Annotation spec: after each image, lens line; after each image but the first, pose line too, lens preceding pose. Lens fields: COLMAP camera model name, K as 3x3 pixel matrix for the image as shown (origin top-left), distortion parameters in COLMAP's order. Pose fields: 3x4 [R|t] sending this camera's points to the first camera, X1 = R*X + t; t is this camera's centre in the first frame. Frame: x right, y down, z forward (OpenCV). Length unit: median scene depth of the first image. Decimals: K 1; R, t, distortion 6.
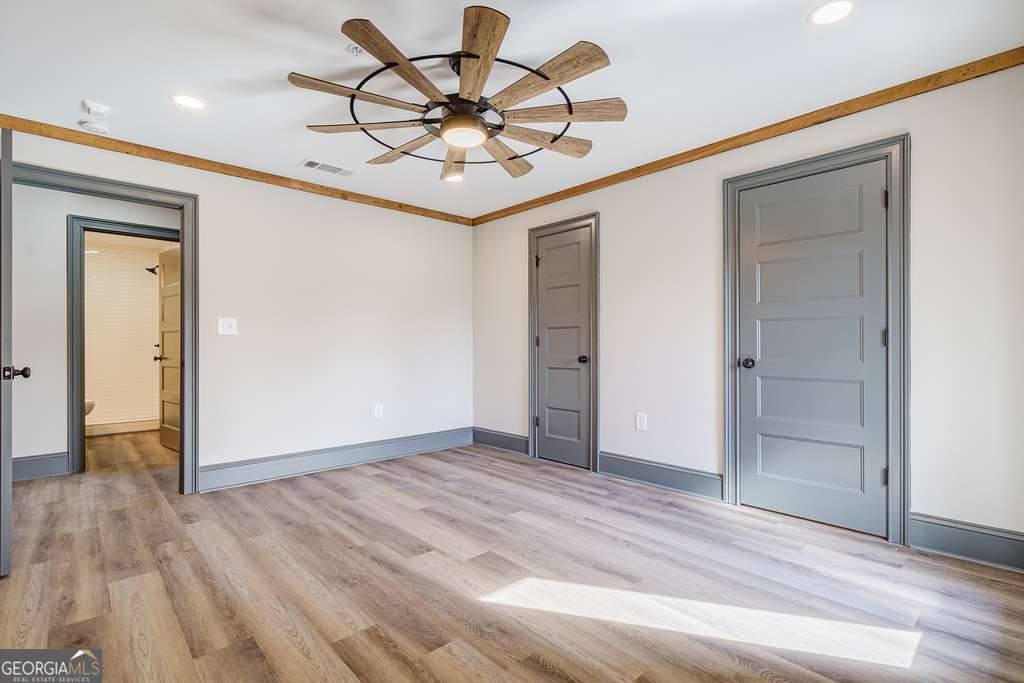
lens RADIAL K [[485.0, 0, 507.2], [0, 485.0, 346.0], [0, 0, 1]] dist [-0.002085, 0.000181]
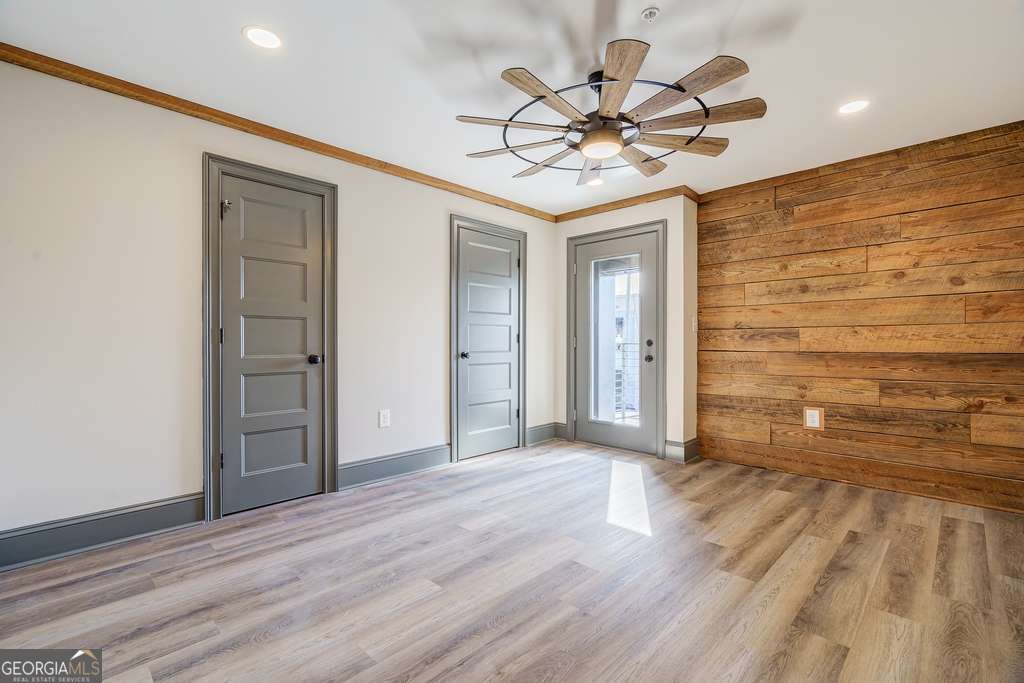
lens RADIAL K [[485.0, 0, 507.2], [0, 485.0, 346.0], [0, 0, 1]] dist [-0.002085, 0.000181]
pose [[-0.080255, -0.005421, 0.996760, -0.943618], [0.001242, 0.999984, 0.005538, 0.002204], [-0.996774, 0.001683, -0.080247, 1.059435]]
